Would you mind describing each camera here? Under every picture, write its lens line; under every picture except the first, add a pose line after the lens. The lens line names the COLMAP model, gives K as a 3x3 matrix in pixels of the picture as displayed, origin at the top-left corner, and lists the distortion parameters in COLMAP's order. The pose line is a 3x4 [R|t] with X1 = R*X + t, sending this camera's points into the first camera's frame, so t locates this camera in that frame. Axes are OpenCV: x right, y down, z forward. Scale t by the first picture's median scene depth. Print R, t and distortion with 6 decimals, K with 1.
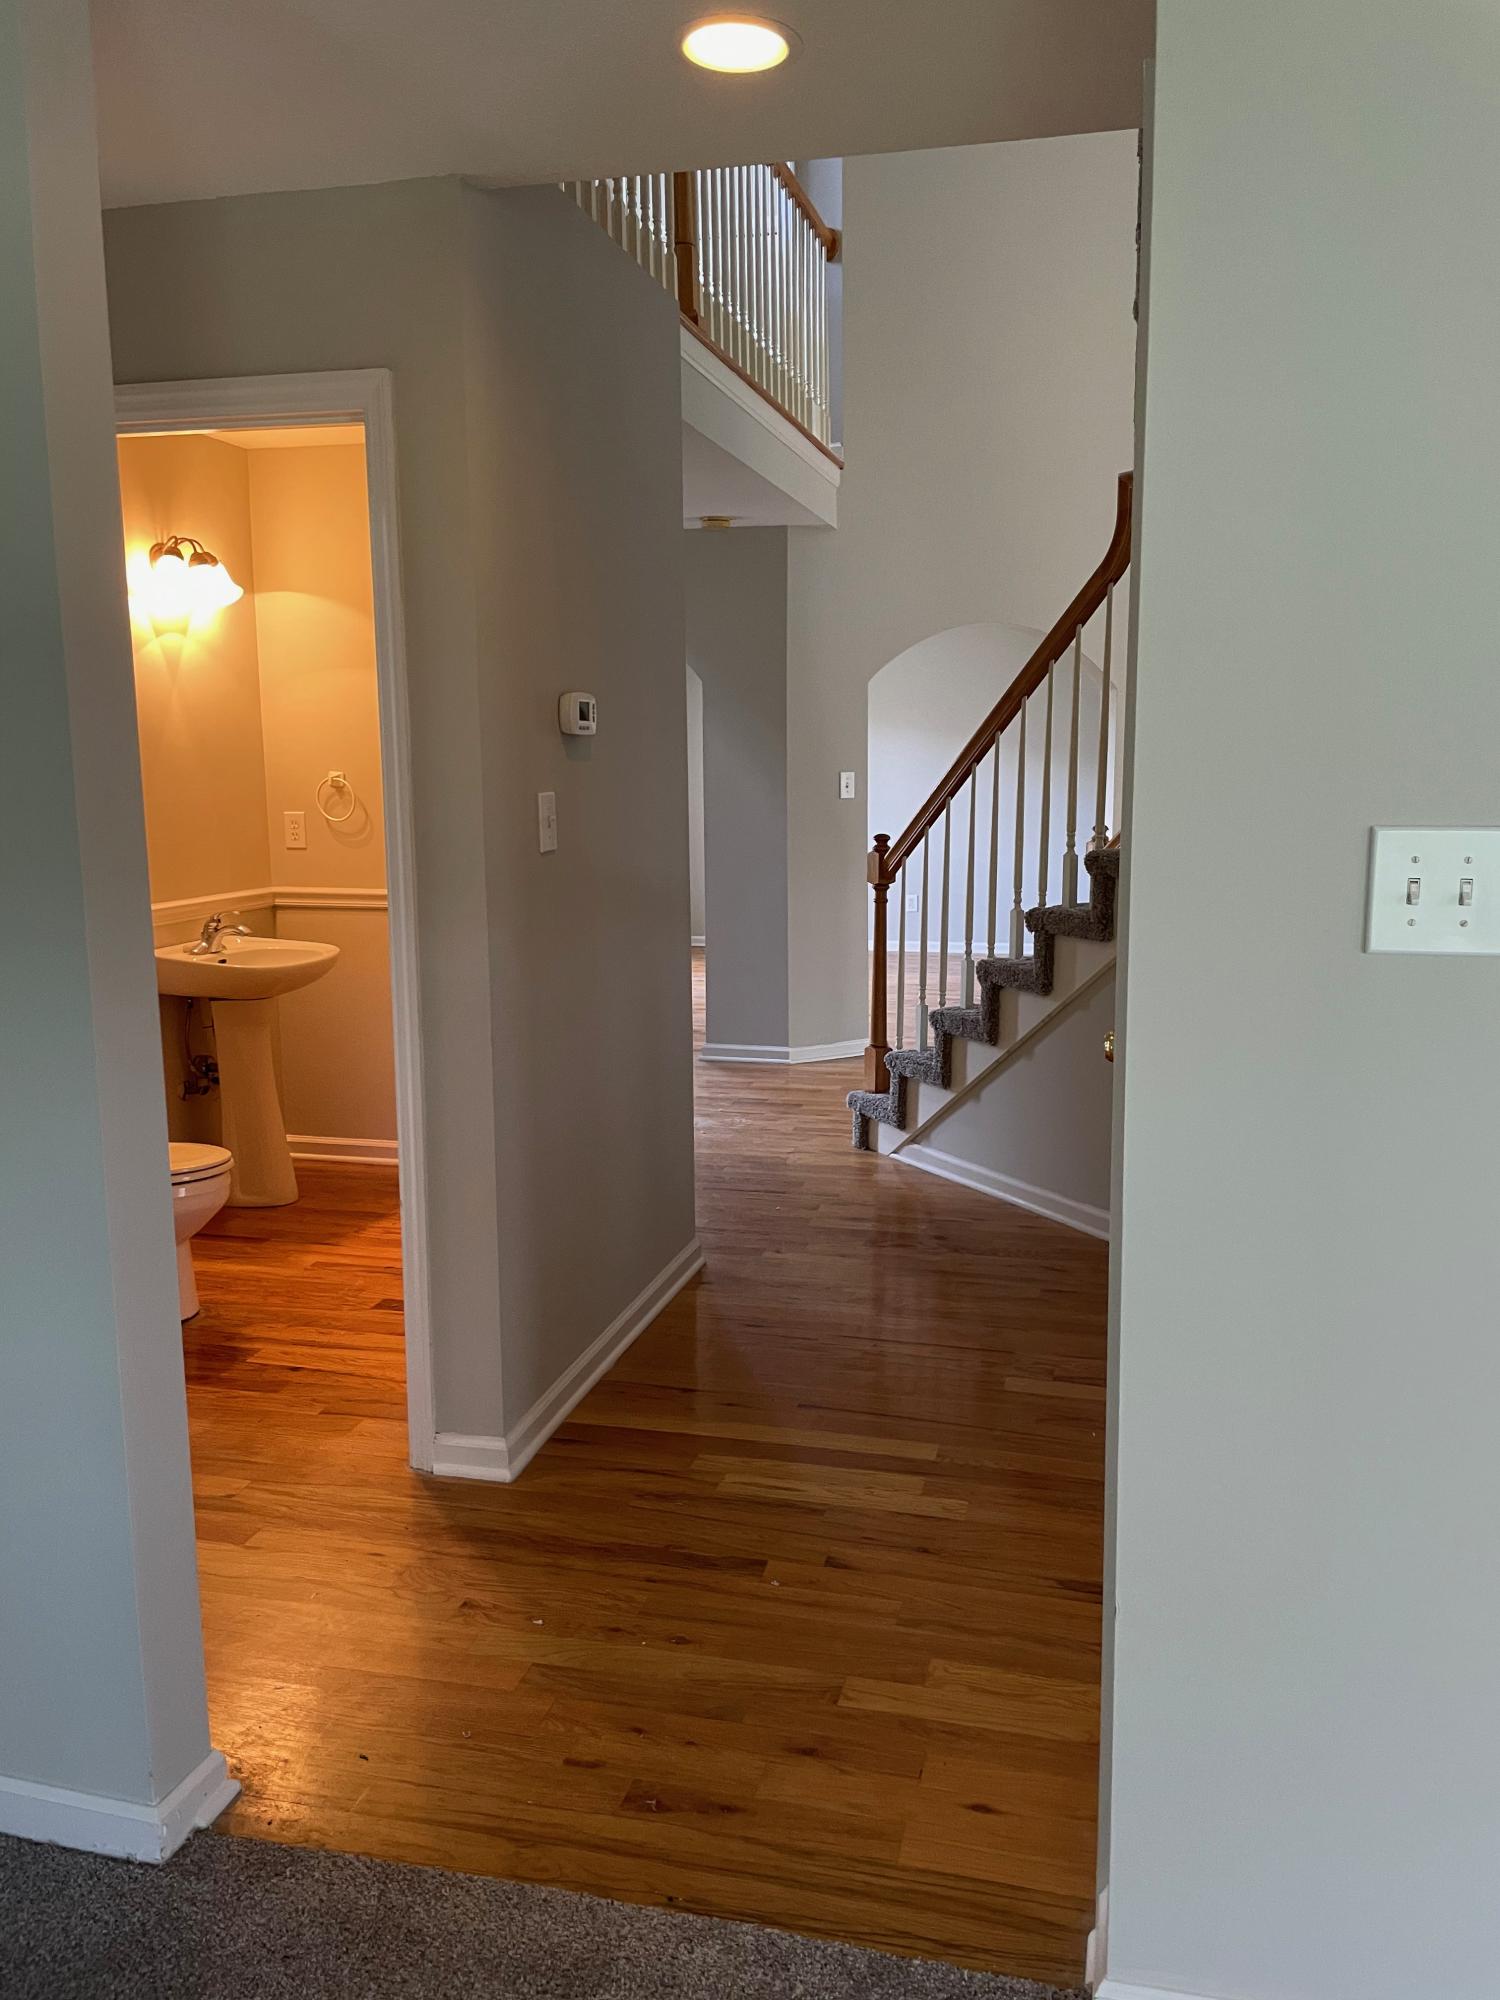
lens RADIAL K [[1517.0, 0, 761.5], [0, 1517.0, 989.1], [0, 0, 1]] dist [0.076634, -0.108286]
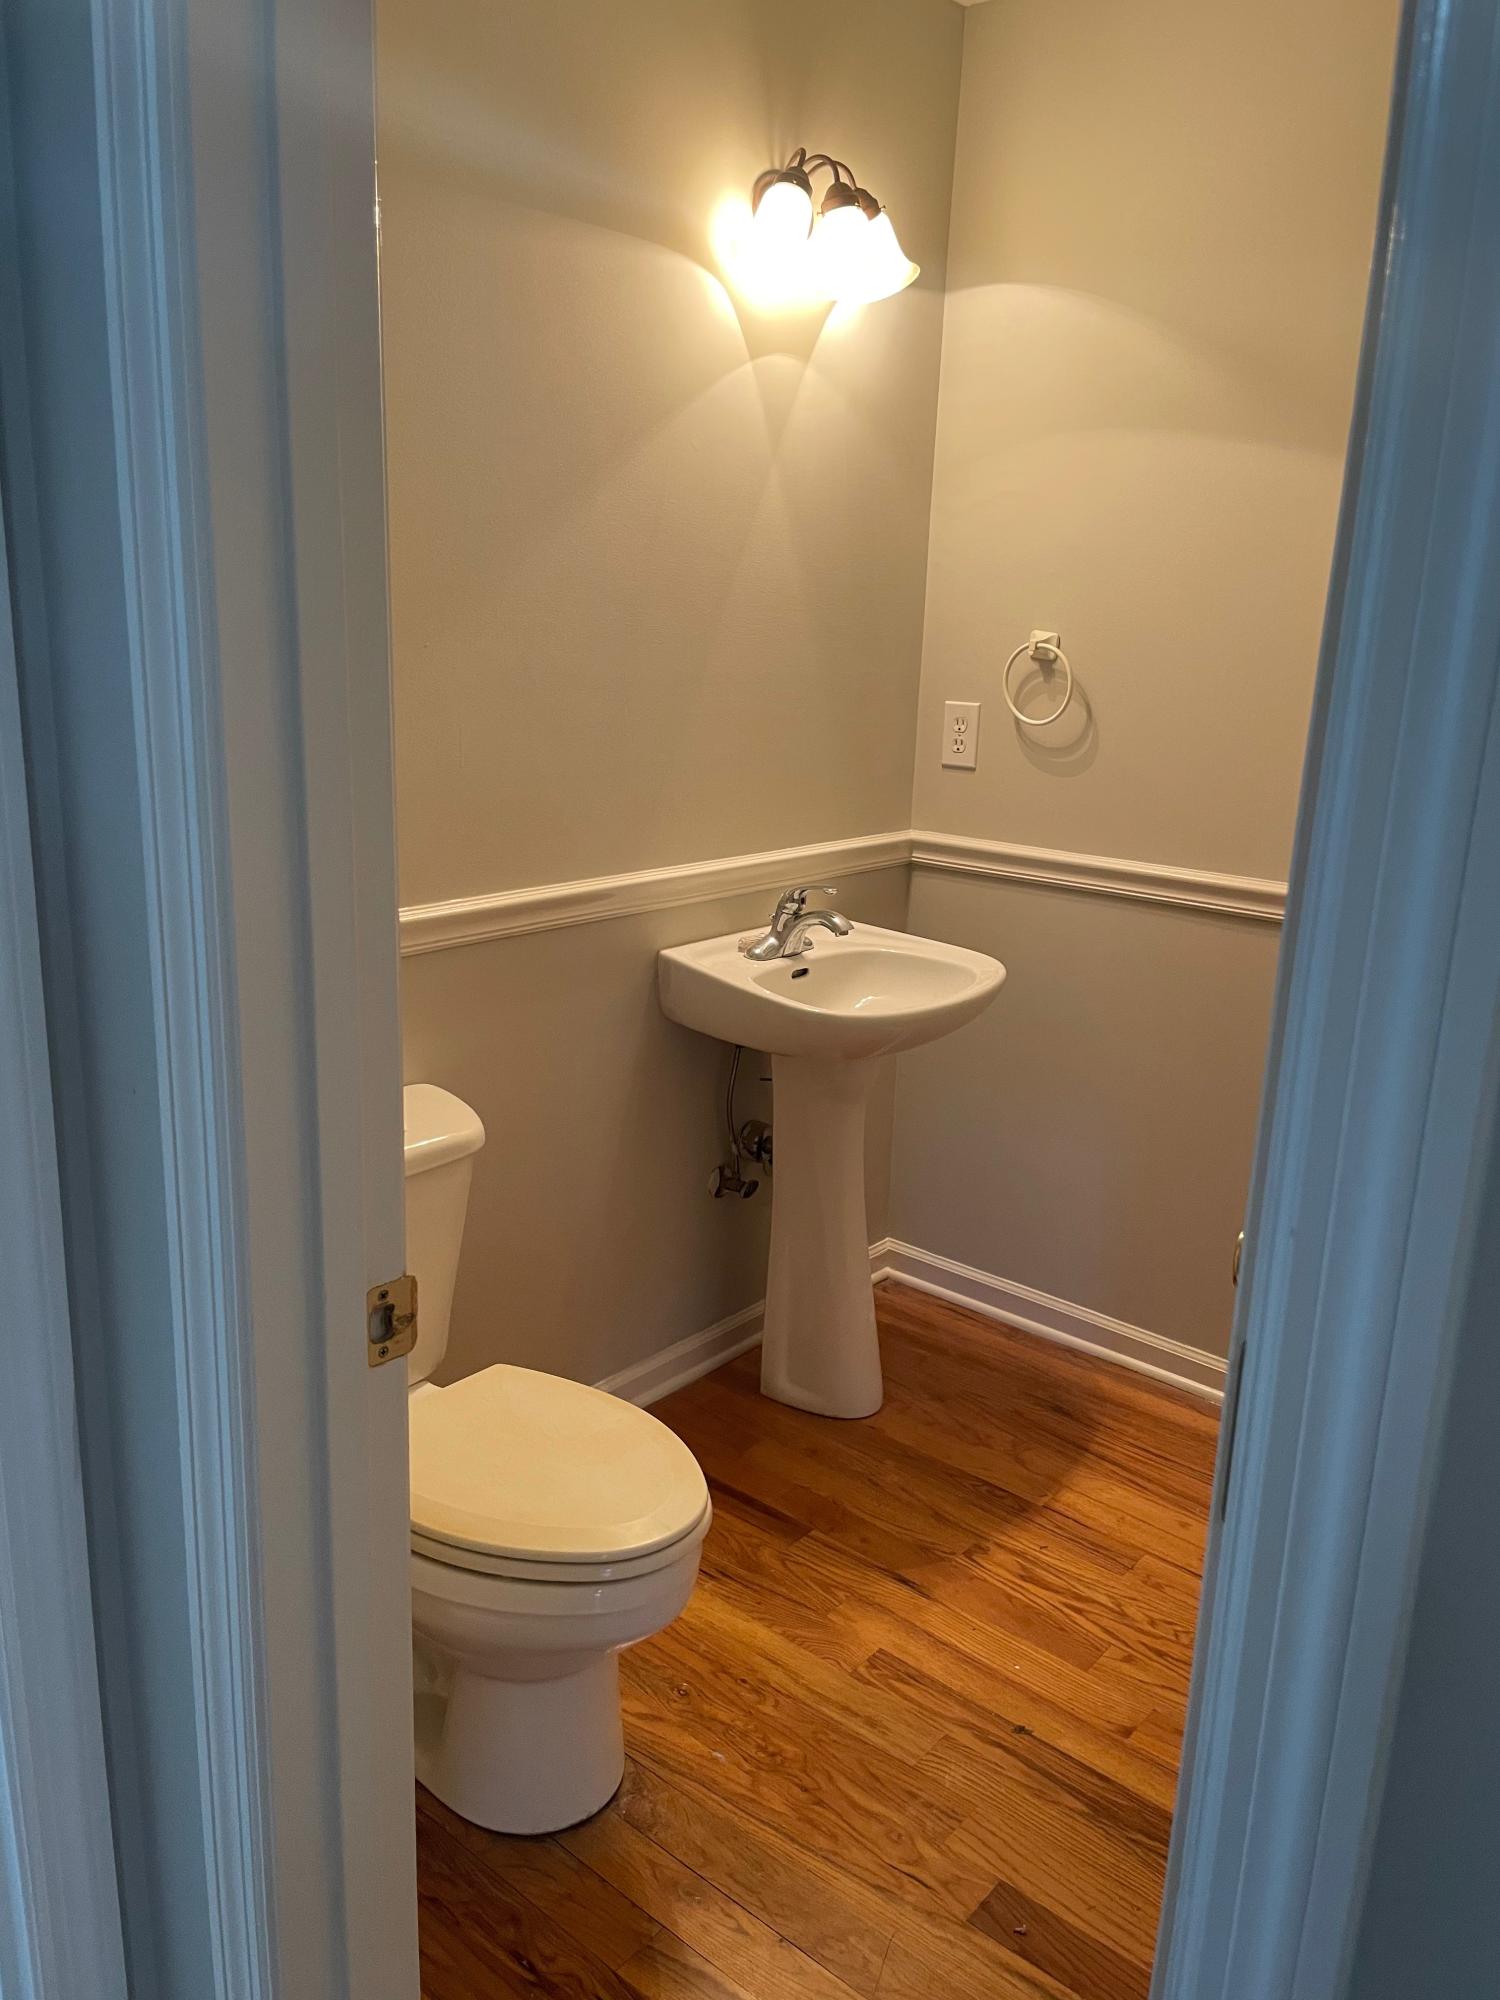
lens RADIAL K [[1517.0, 0, 763.5], [0, 1517.0, 1006.8], [0, 0, 1]] dist [0.076634, -0.108286]
pose [[0.901377, 0.147822, -0.407025, -0.139014], [-0.105818, 0.986626, 0.123980, -0.073055], [0.419908, -0.068682, 0.904964, 0.496004]]
